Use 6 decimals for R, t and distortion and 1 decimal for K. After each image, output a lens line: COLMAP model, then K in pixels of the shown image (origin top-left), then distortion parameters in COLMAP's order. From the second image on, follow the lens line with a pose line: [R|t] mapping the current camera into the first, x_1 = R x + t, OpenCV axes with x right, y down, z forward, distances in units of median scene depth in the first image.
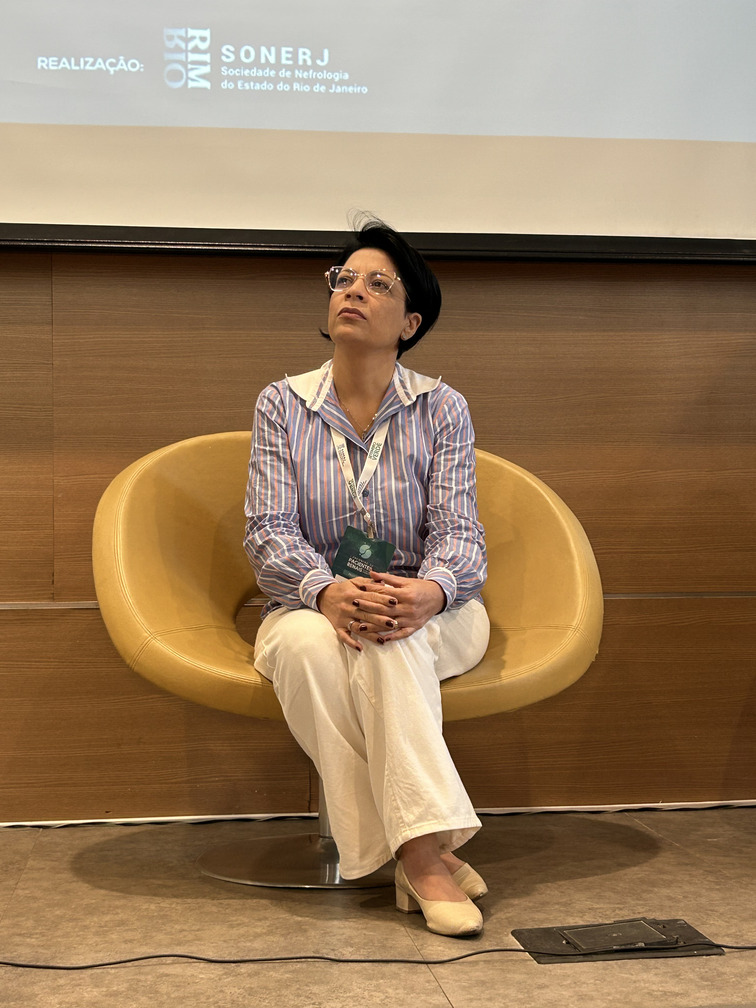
lens RADIAL K [[1636.0, 0, 387.3], [0, 1636.0, 515.0], [0, 0, 1]] dist [0.103910, 0.000000]
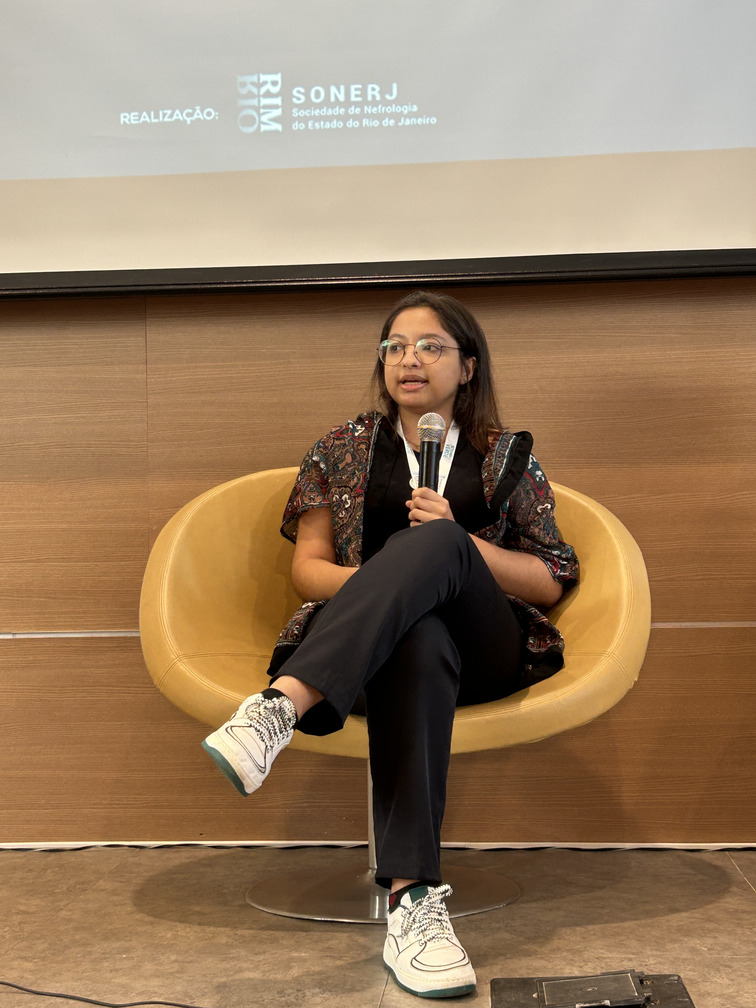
lens RADIAL K [[1582.8, 0, 354.9], [0, 1582.8, 498.8], [0, 0, 1]] dist [0.107228, 0.000000]
pose [[0.974789, -0.018801, -0.222335, 0.152606], [0.014199, 0.999651, -0.022280, -0.006144], [0.222676, 0.018561, 0.974716, 0.046349]]
